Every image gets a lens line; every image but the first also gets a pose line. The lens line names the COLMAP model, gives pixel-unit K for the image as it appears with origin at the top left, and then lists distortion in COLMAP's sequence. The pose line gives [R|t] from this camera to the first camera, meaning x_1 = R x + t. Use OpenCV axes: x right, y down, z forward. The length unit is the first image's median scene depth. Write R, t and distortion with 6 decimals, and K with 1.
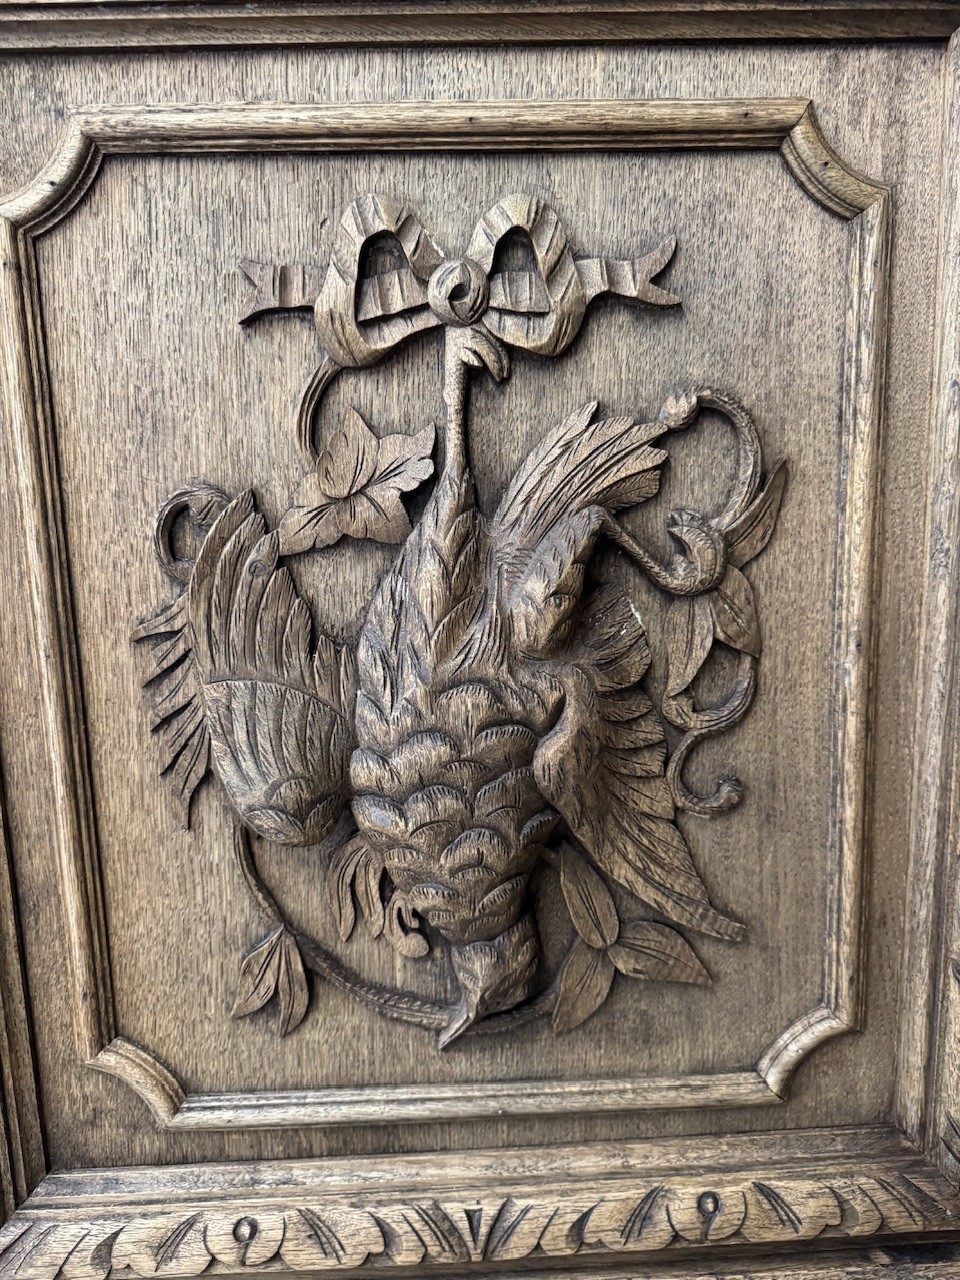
lens RADIAL K [[992.9, 0, 469.2], [0, 992.9, 637.6], [0, 0, 1]] dist [0.006724, -0.020633]
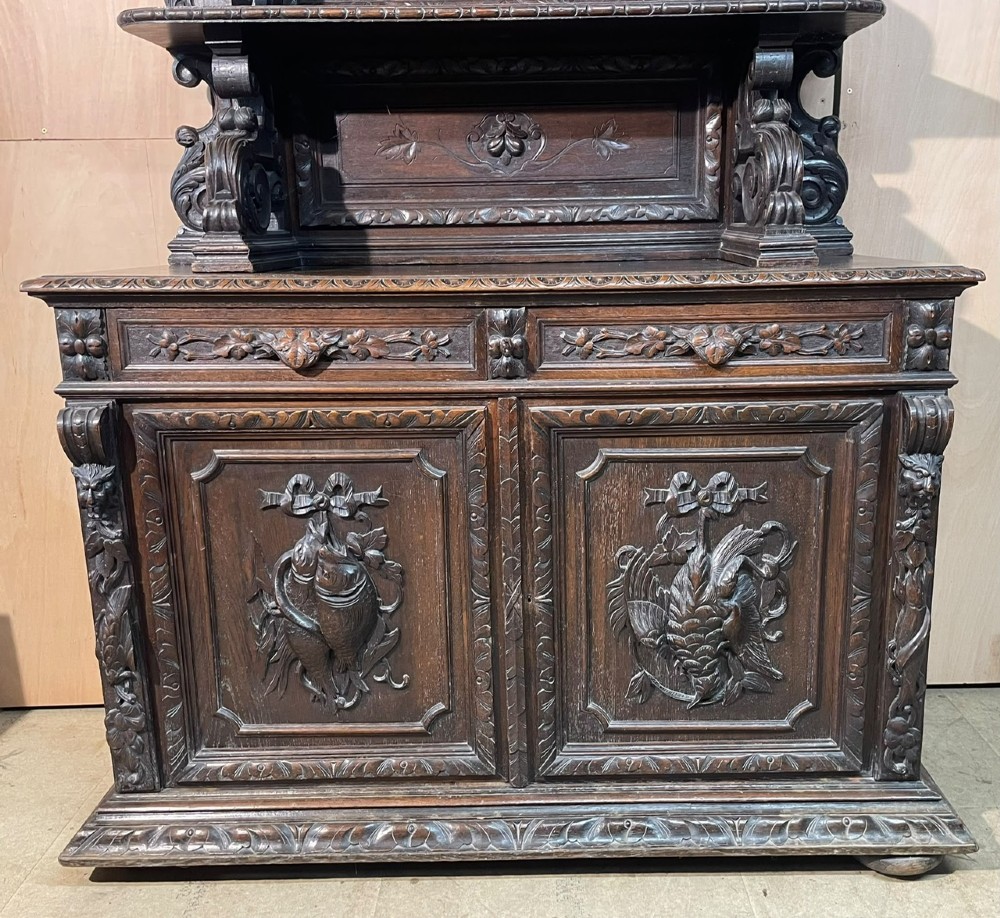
lens RADIAL K [[954.6, 0, 537.6], [0, 954.6, 457.5], [0, 0, 1]] dist [0.044037, 0.000000]
pose [[0.999593, 0.014229, -0.024738, -0.480410], [-0.012671, 0.997992, 0.062058, -0.626984], [0.025572, -0.061719, 0.997766, -2.204282]]
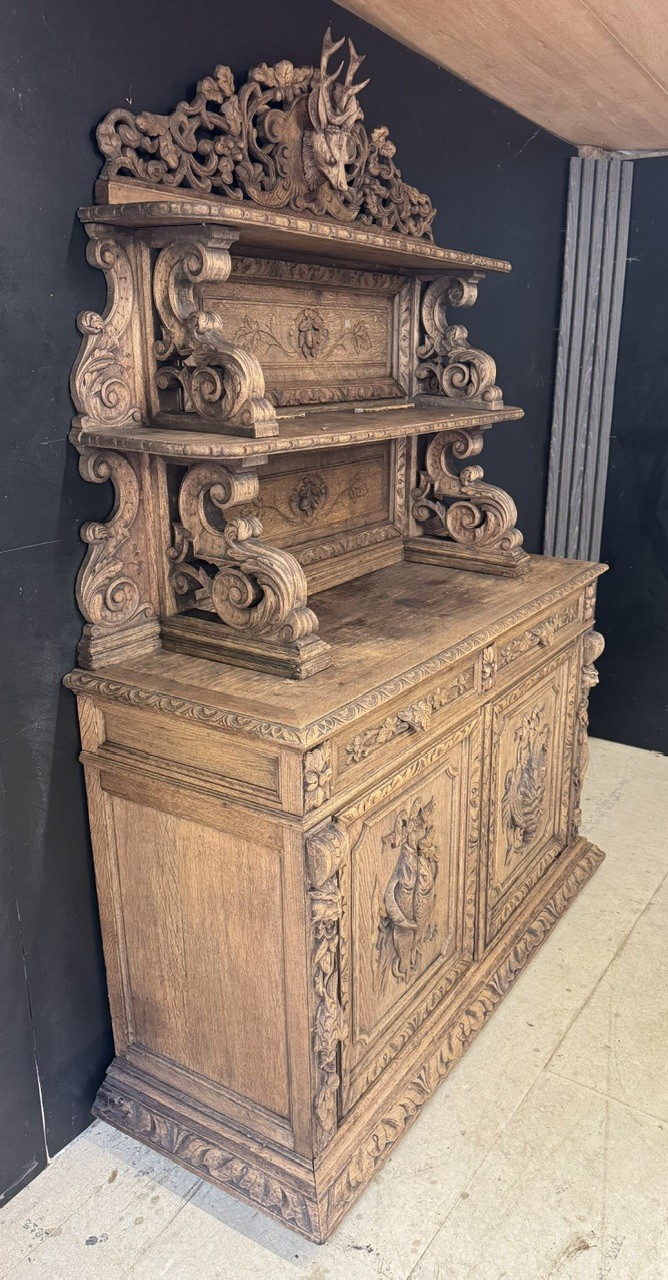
lens RADIAL K [[923.7, 0, 411.5], [0, 923.7, 638.1], [0, 0, 1]] dist [0.058926, -0.061542]
pose [[0.527058, -0.228235, 0.818607, -4.191578], [0.117340, 0.973579, 0.195893, -1.779338], [-0.841689, -0.007192, 0.539914, -1.161409]]
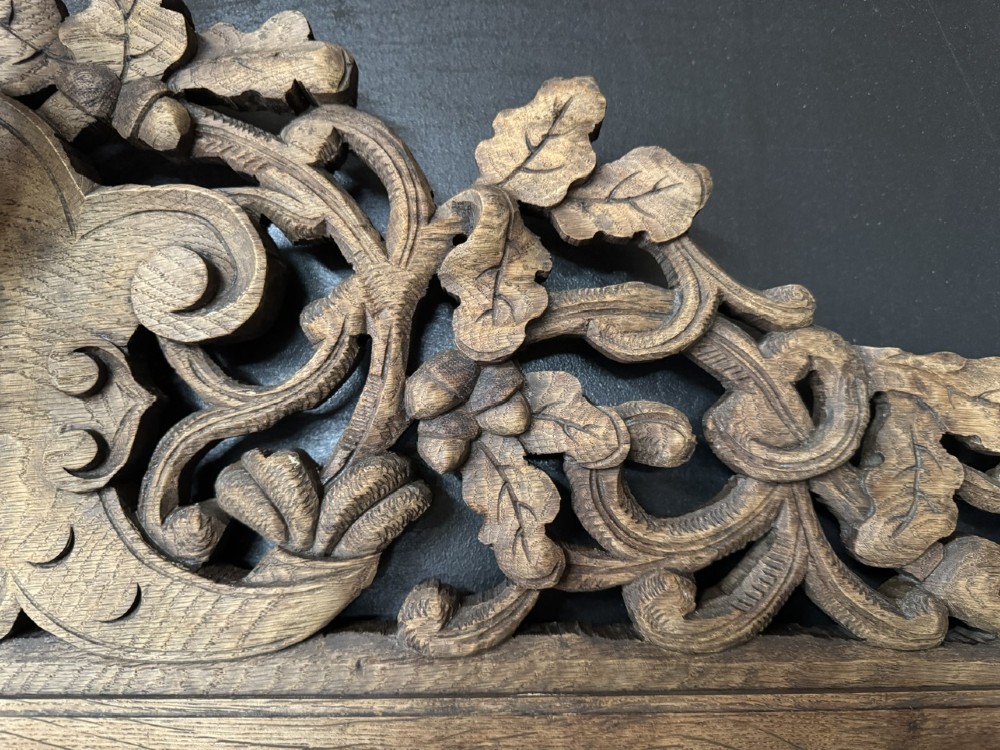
lens RADIAL K [[711.8, 0, 506.3], [0, 711.8, 389.6], [0, 0, 1]] dist [0.028943, -0.052891]
pose [[0.999756, 0.015318, -0.015892, -0.257721], [-0.019148, 0.960026, -0.279254, -2.859563], [0.010979, 0.279491, 0.960086, 0.815771]]
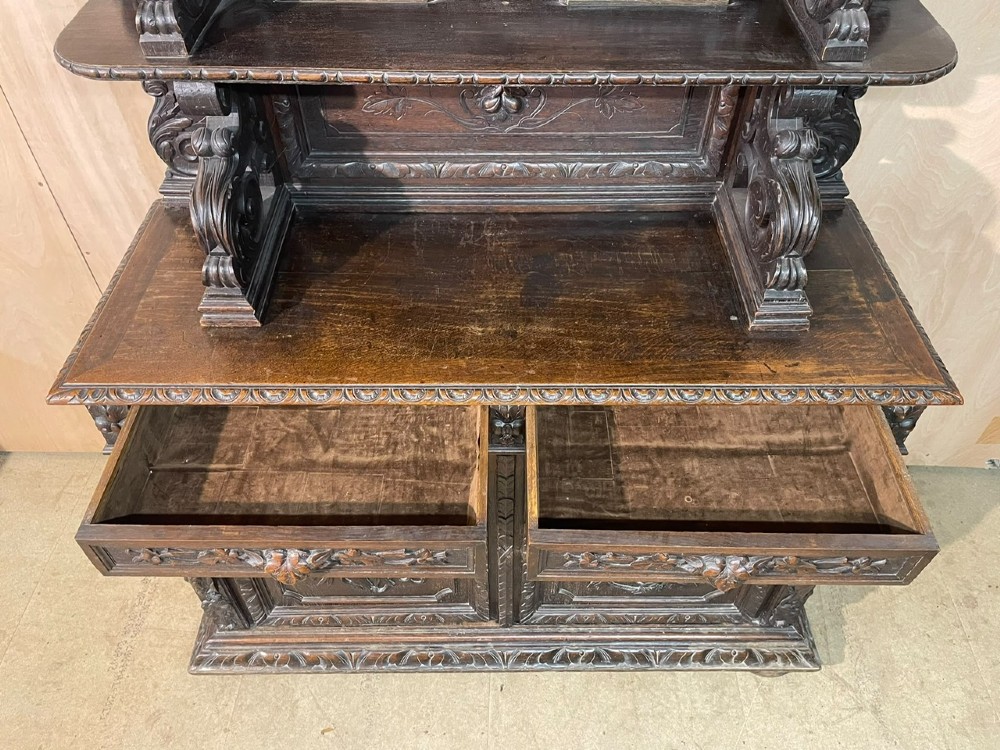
lens RADIAL K [[753.5, 0, 499.3], [0, 753.5, 370.3], [0, 0, 1]] dist [0.072632, -0.093067]
pose [[0.999291, 0.037619, 0.001228, -0.693227], [-0.030978, 0.803464, 0.594547, -2.470052], [0.021380, -0.594164, 0.804060, -1.176741]]
